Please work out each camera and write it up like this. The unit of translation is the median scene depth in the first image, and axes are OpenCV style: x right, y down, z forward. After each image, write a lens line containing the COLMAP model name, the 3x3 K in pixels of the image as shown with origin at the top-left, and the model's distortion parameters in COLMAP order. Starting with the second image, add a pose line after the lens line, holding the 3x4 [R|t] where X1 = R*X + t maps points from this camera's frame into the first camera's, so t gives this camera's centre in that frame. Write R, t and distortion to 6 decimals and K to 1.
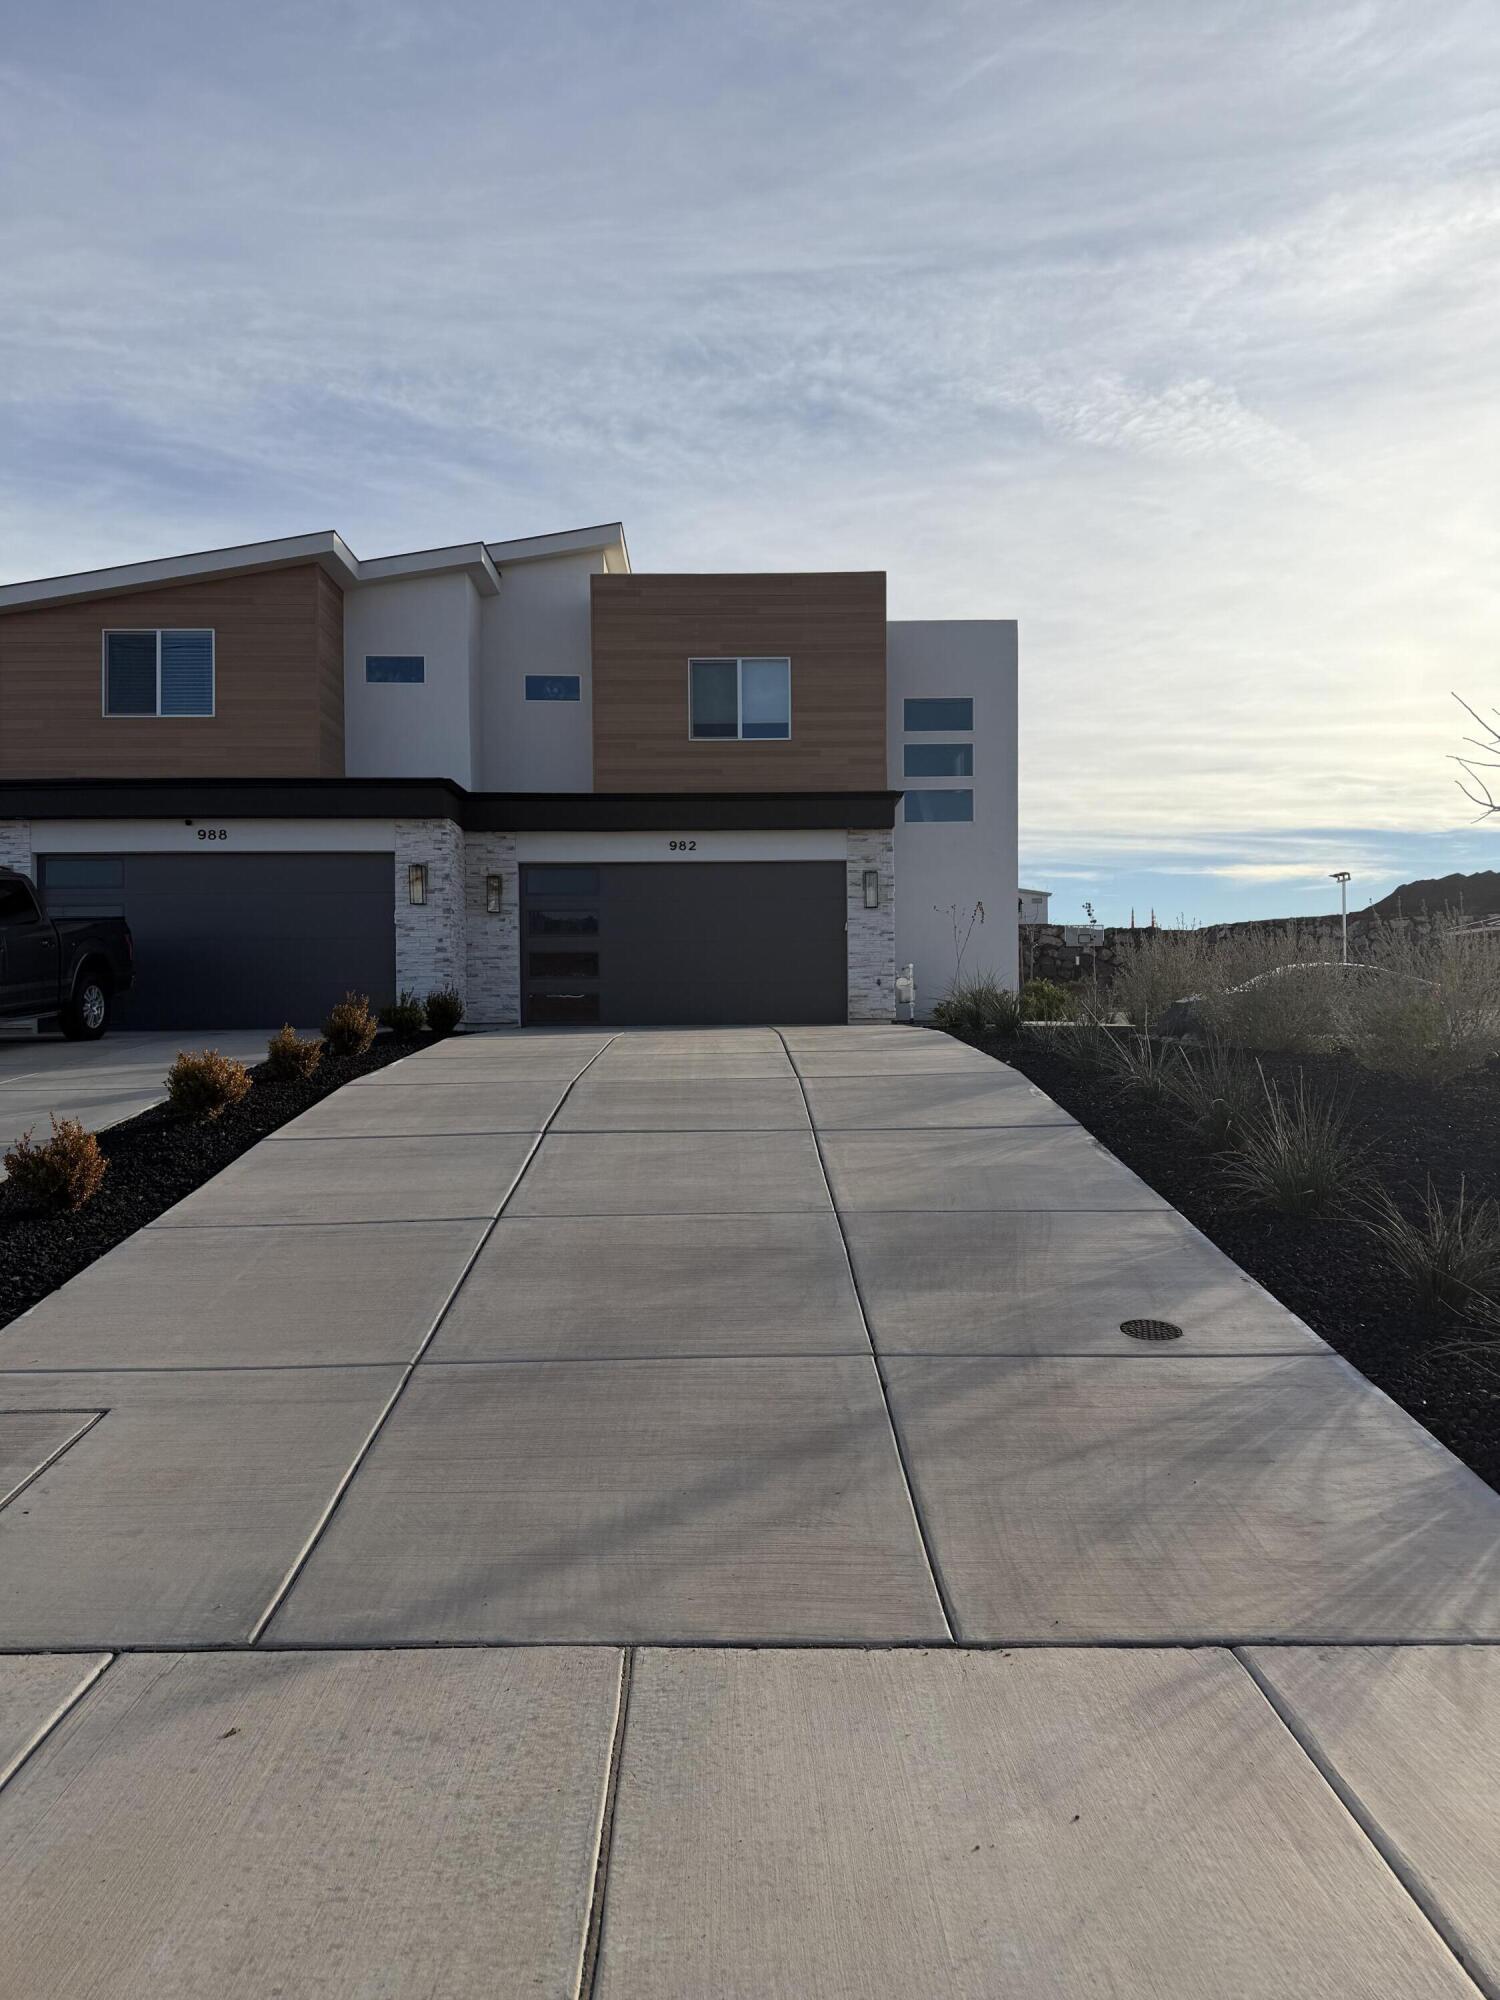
lens RADIAL K [[1296.6, 0, 741.9], [0, 1296.6, 1028.1], [0, 0, 1]] dist [0.000909, 0.306315]
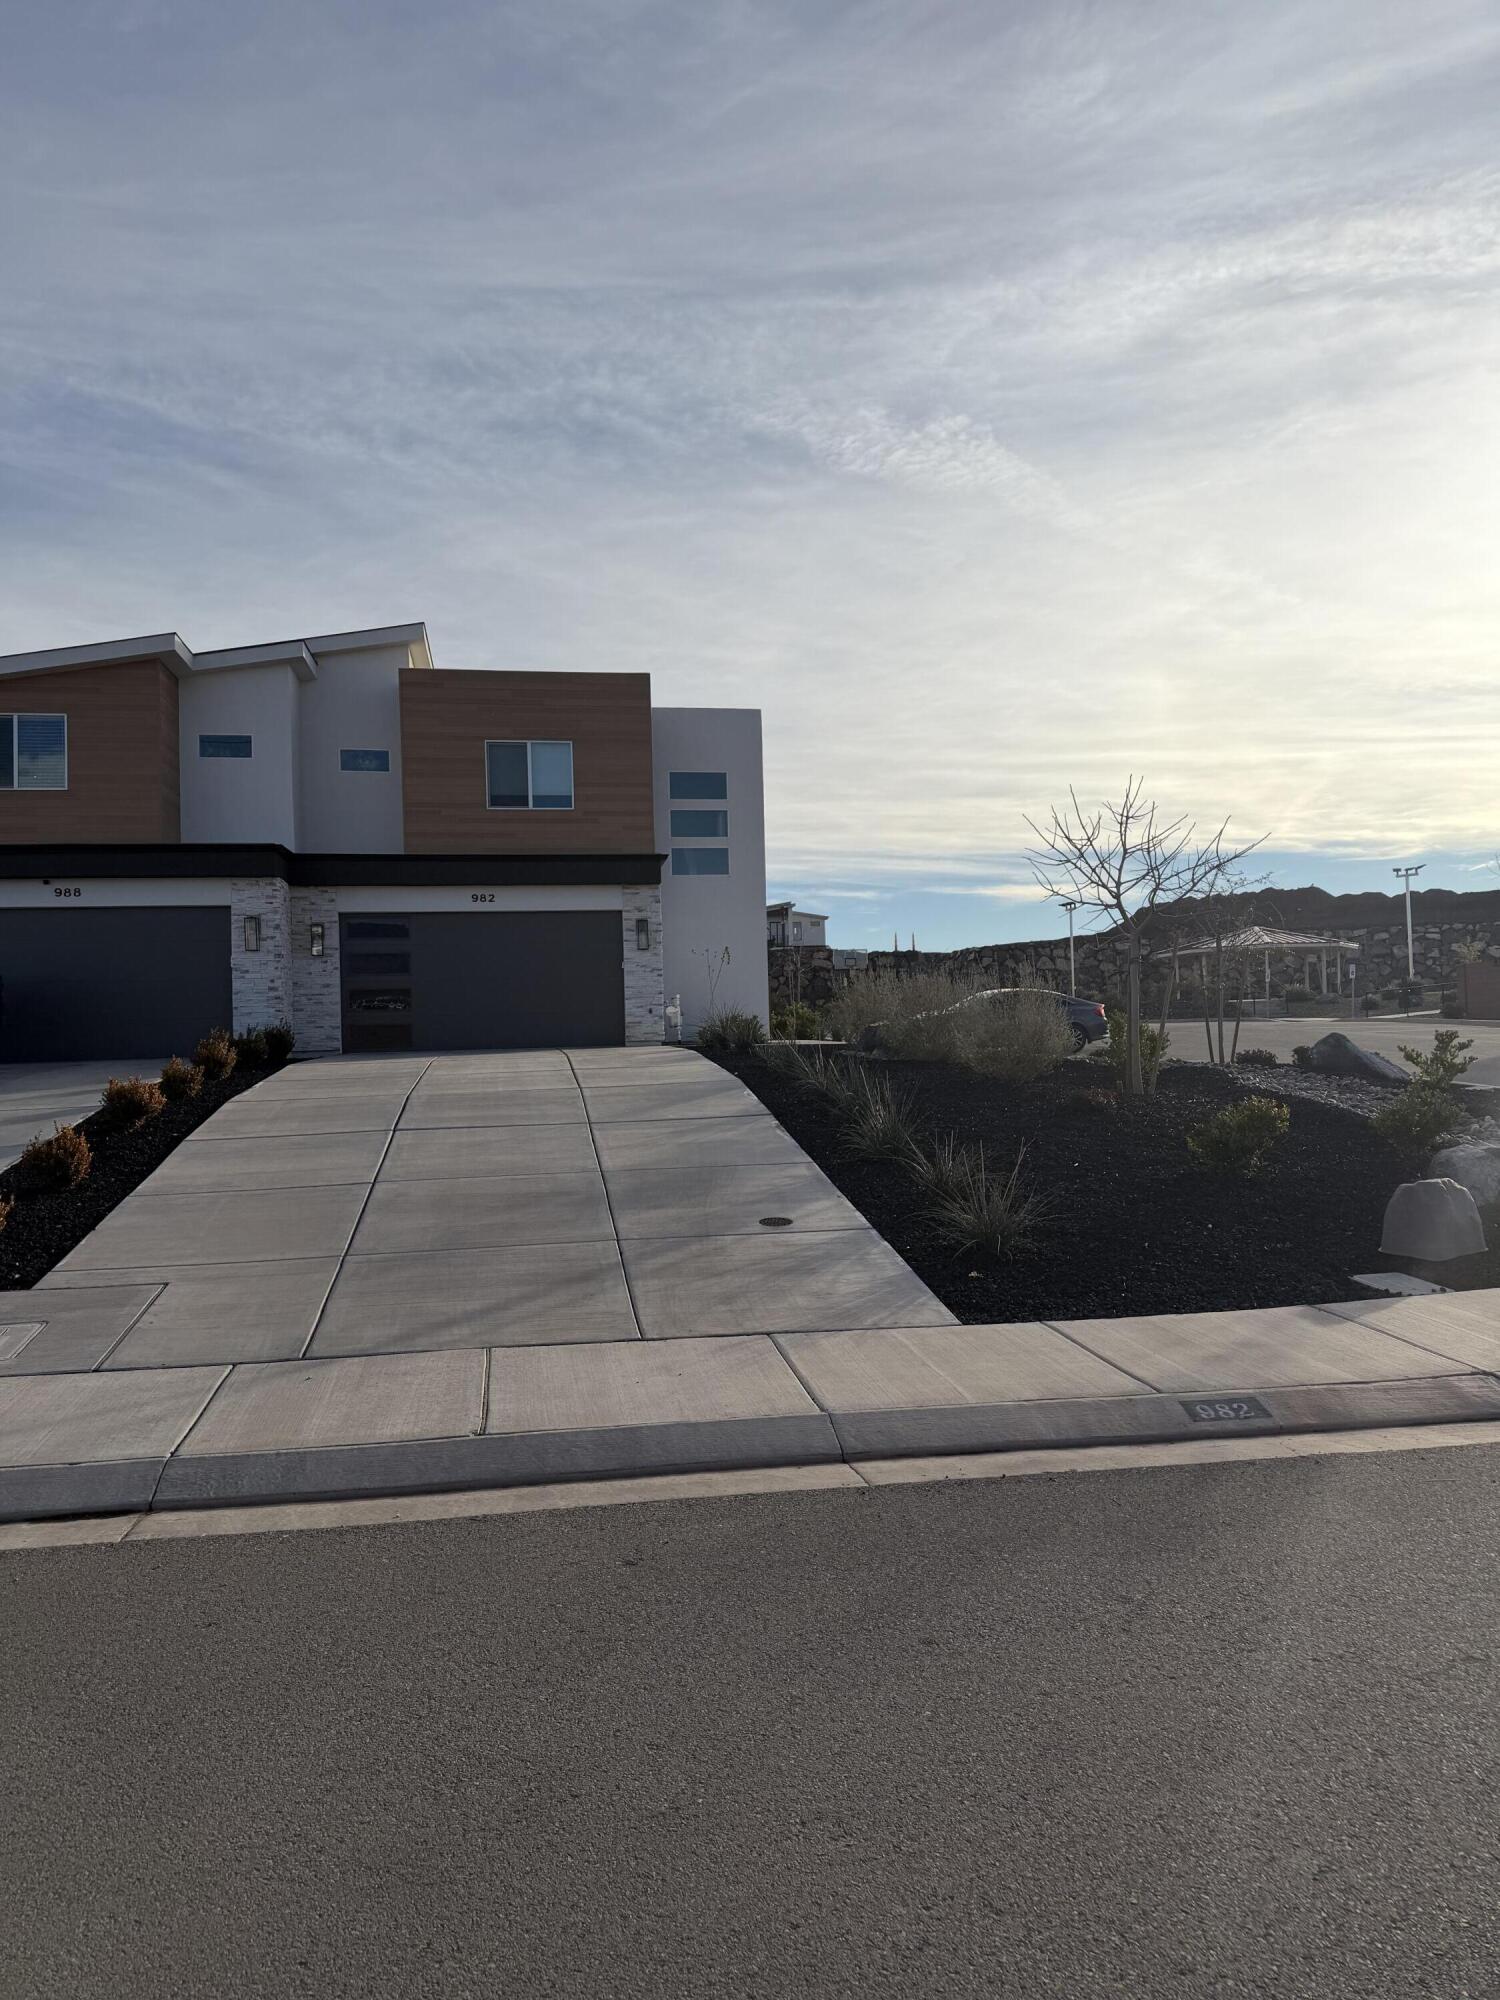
lens RADIAL K [[1409.8, 0, 745.4], [0, 1409.8, 1008.3], [0, 0, 1]] dist [0.130184, -0.172279]
pose [[0.986981, -0.012604, 0.160344, -0.016105], [0.017326, 0.999455, -0.028087, 0.000290], [-0.159903, 0.030499, 0.986662, -0.281821]]
